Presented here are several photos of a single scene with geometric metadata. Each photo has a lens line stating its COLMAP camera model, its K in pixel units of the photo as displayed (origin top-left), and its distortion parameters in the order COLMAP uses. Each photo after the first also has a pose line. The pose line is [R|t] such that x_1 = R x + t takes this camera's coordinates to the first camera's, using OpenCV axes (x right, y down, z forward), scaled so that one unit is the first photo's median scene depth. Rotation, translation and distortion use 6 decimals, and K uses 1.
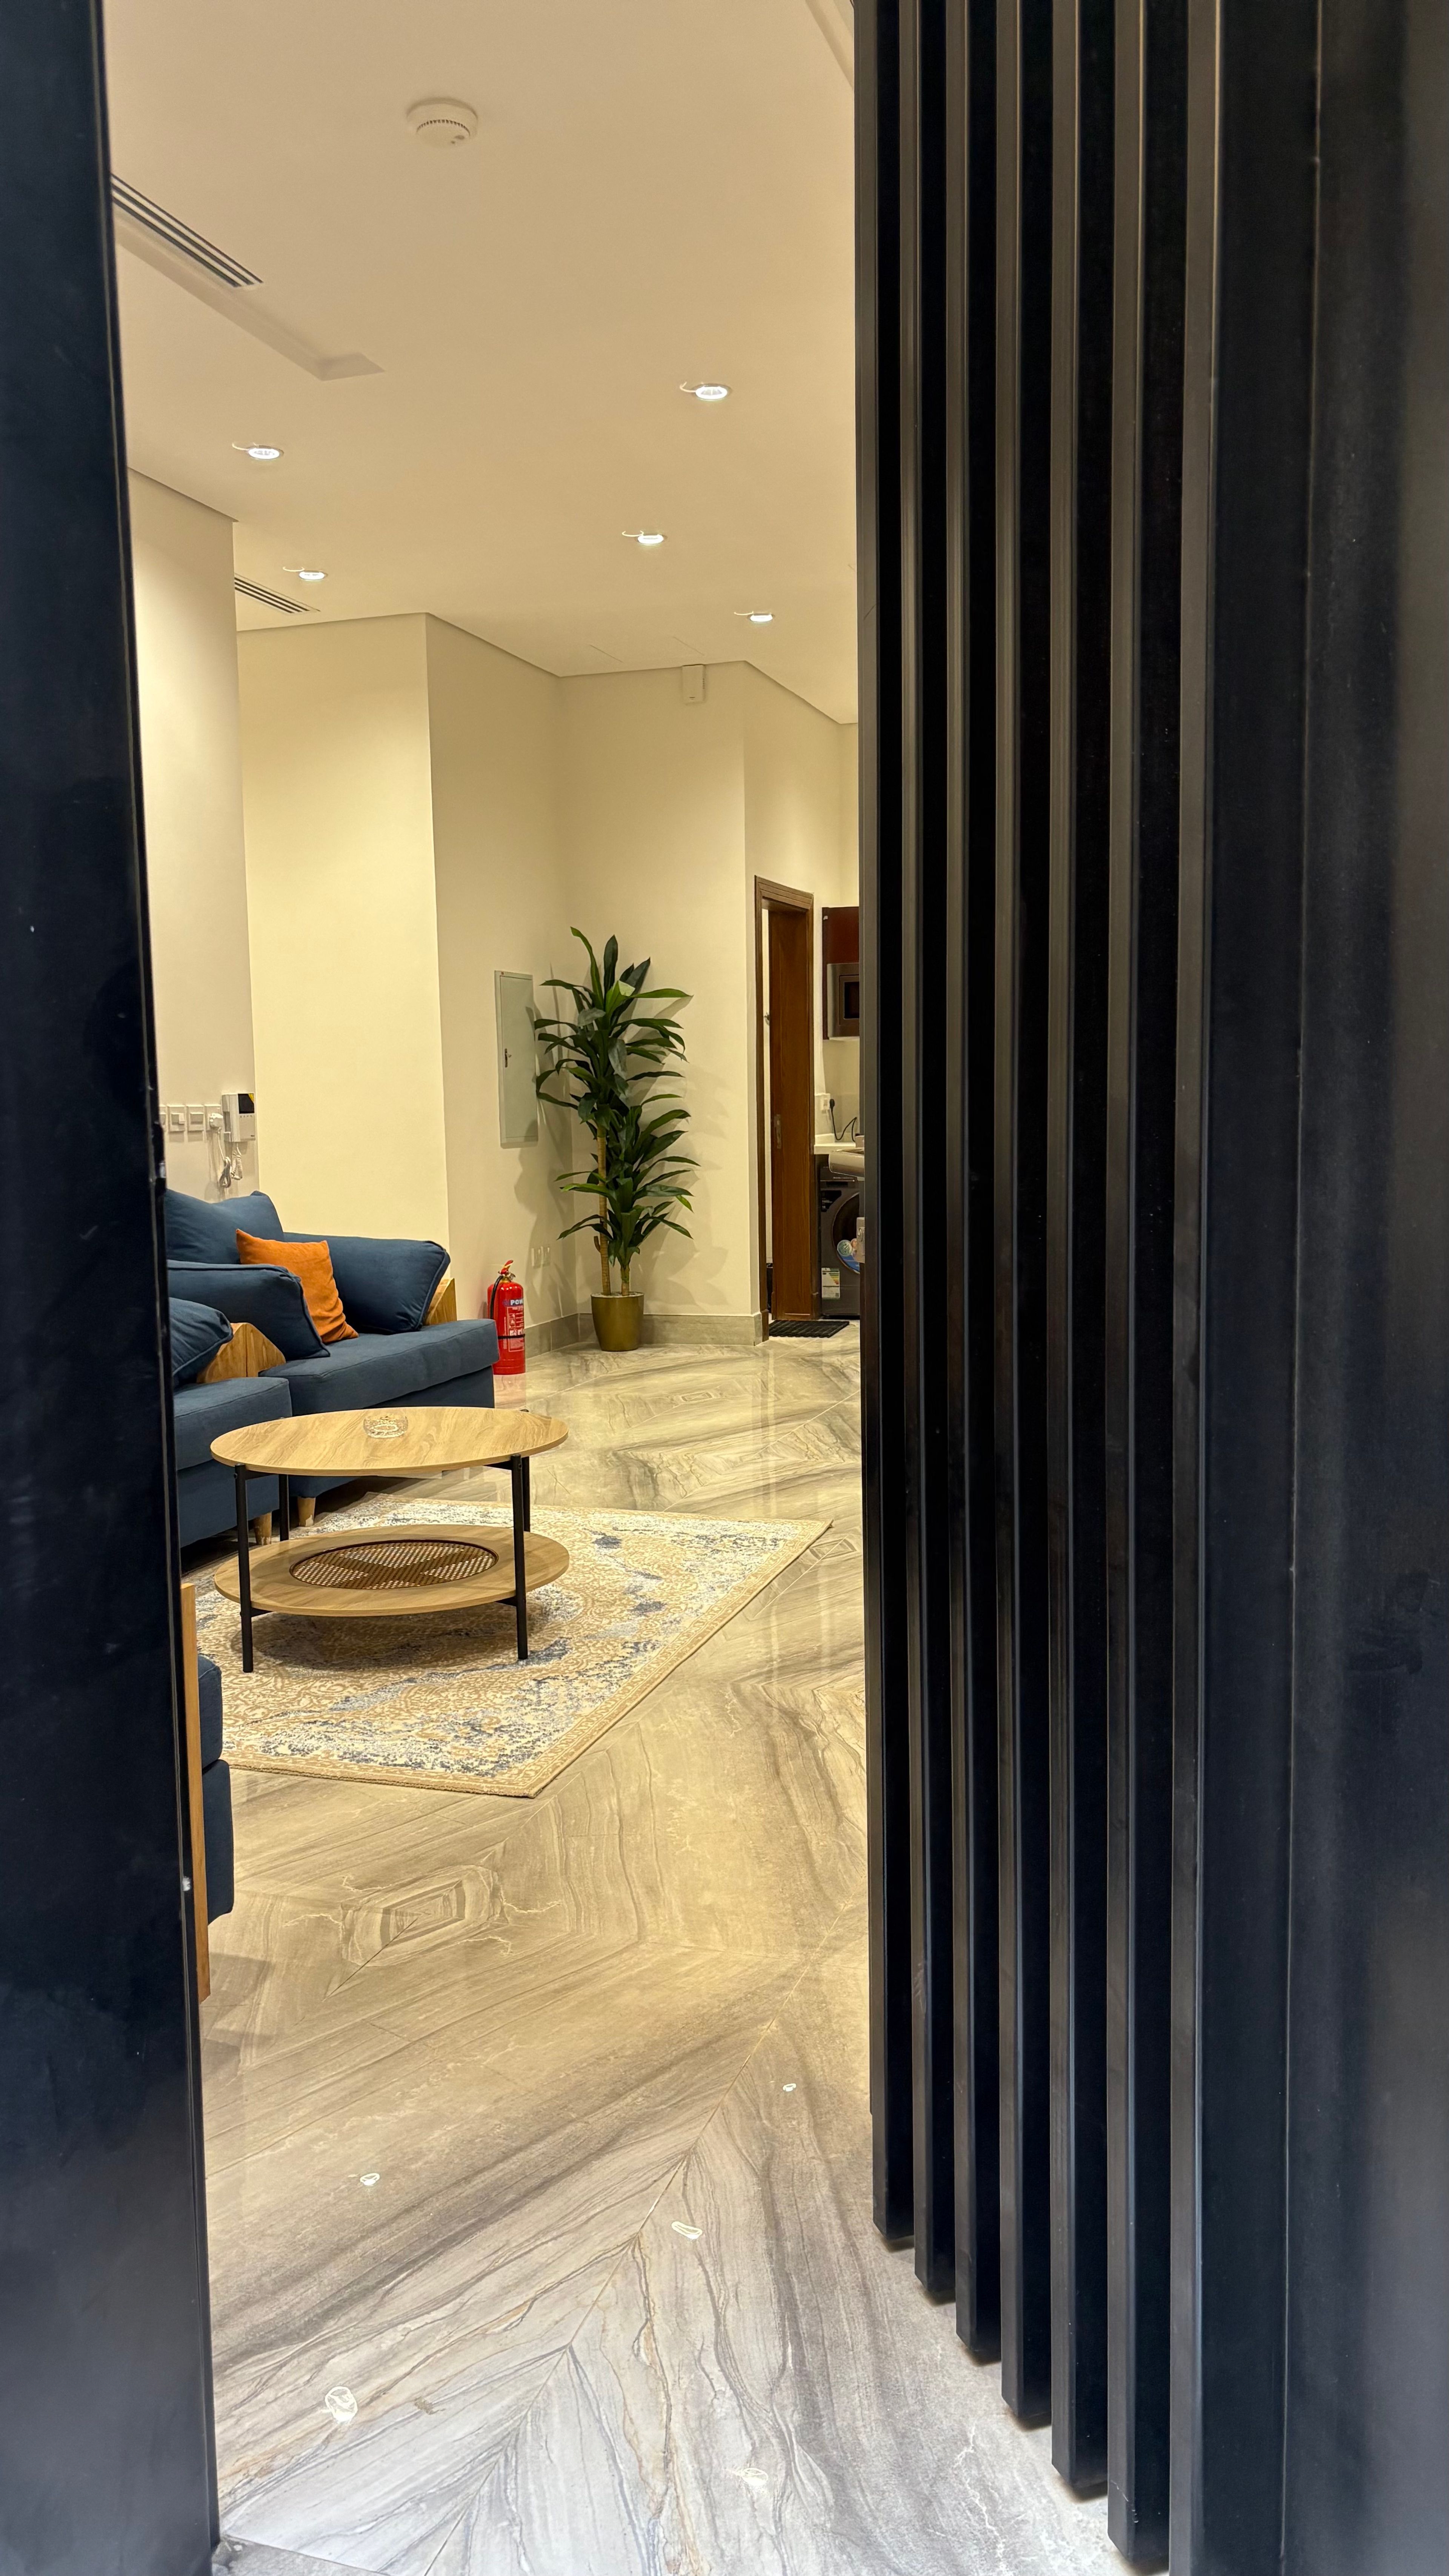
lens RADIAL K [[1958.0, 0, 724.5], [0, 1958.0, 1288.0], [0, 0, 1]] dist [-0.000882, -0.003136]
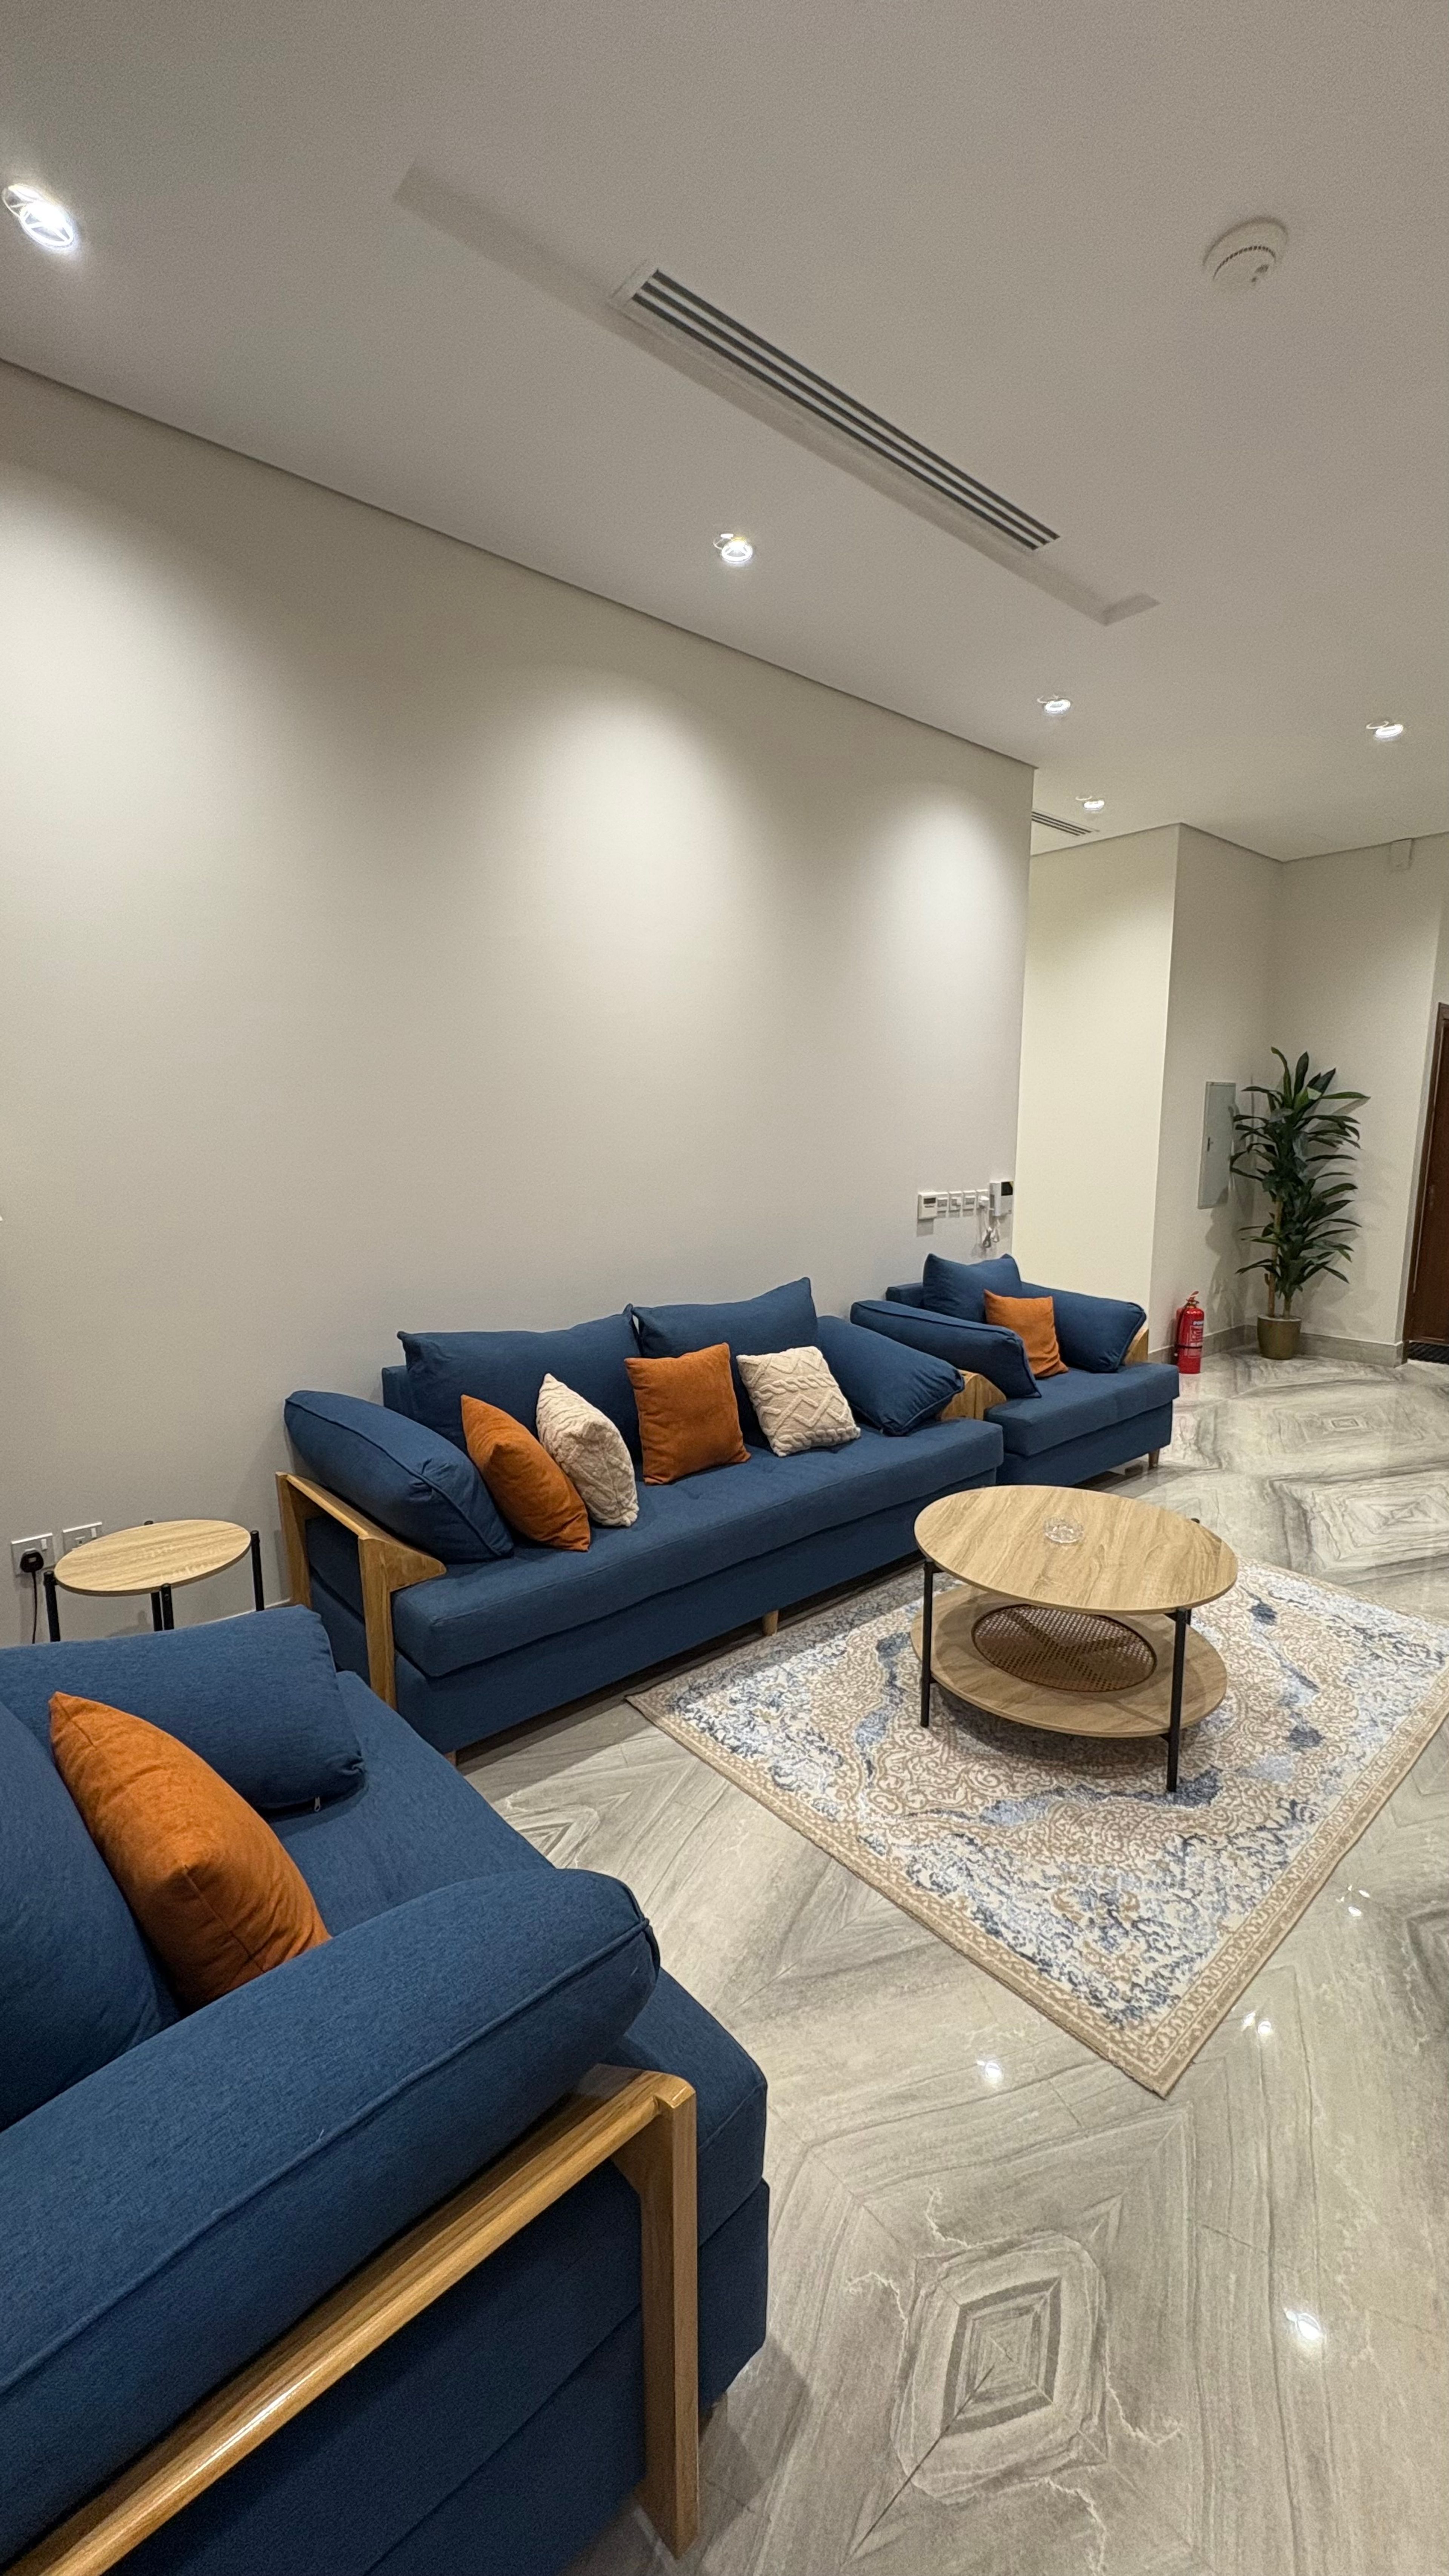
lens RADIAL K [[1004.2, 0, 724.5], [0, 1004.2, 1288.0], [0, 0, 1]] dist [0.021356, -0.008980]
pose [[0.852697, 0.099472, -0.512848, -0.032862], [-0.062619, 0.994088, 0.088698, -0.072390], [0.518639, -0.043519, 0.853885, 0.246675]]
